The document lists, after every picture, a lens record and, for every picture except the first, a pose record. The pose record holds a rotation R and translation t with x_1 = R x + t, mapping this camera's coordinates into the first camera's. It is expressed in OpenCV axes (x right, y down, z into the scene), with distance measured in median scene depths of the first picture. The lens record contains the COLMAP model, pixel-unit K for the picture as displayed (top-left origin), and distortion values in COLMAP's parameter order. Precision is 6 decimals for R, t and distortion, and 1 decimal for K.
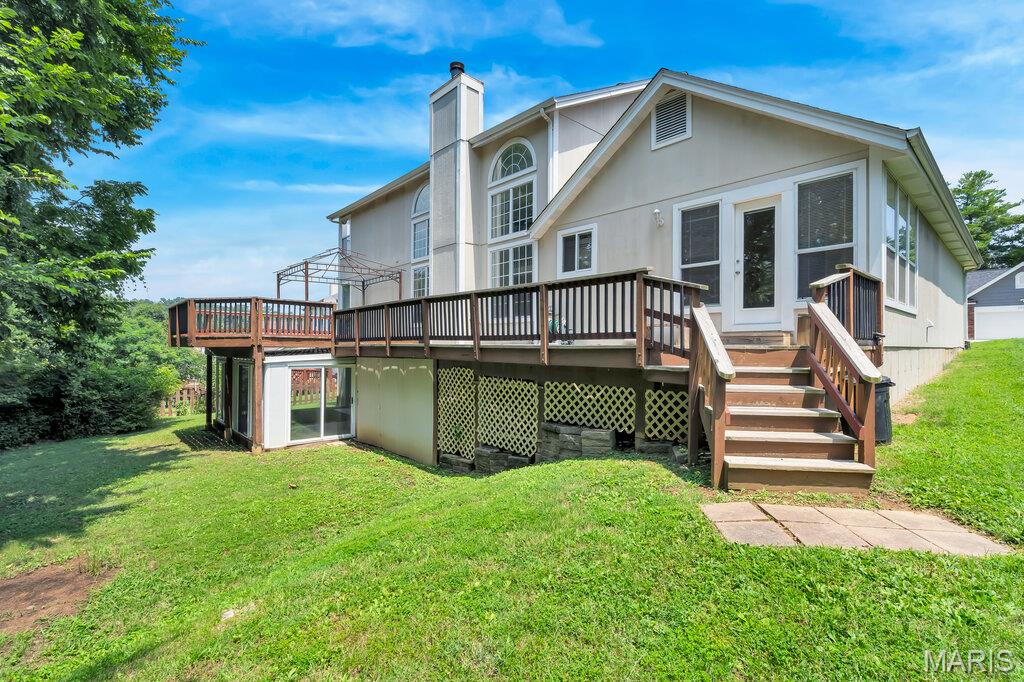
lens RADIAL K [[469.4, 0, 511.7], [0, 469.4, 341.0], [0, 0, 1]] dist [-0.004211, 0.001483]
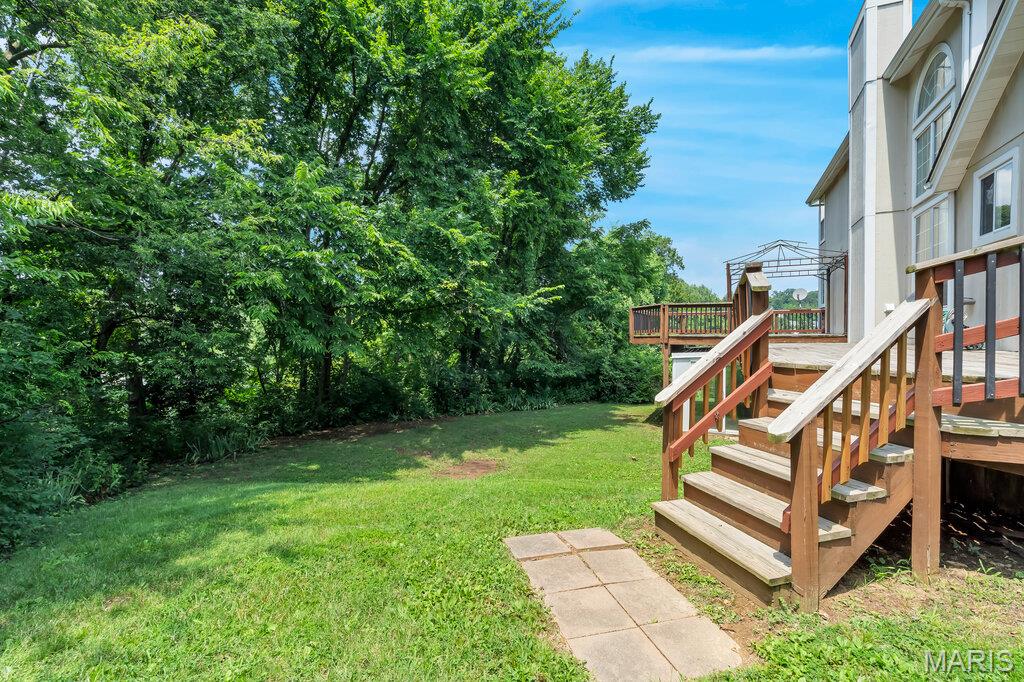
lens RADIAL K [[469.4, 0, 505.8], [0, 469.4, 338.7], [0, 0, 1]] dist [-0.004211, 0.001483]
pose [[0.386496, 0.002864, -0.922287, 0.474227], [0.014178, 0.999859, 0.009046, -0.022657], [0.922182, -0.016572, 0.386401, 0.172691]]
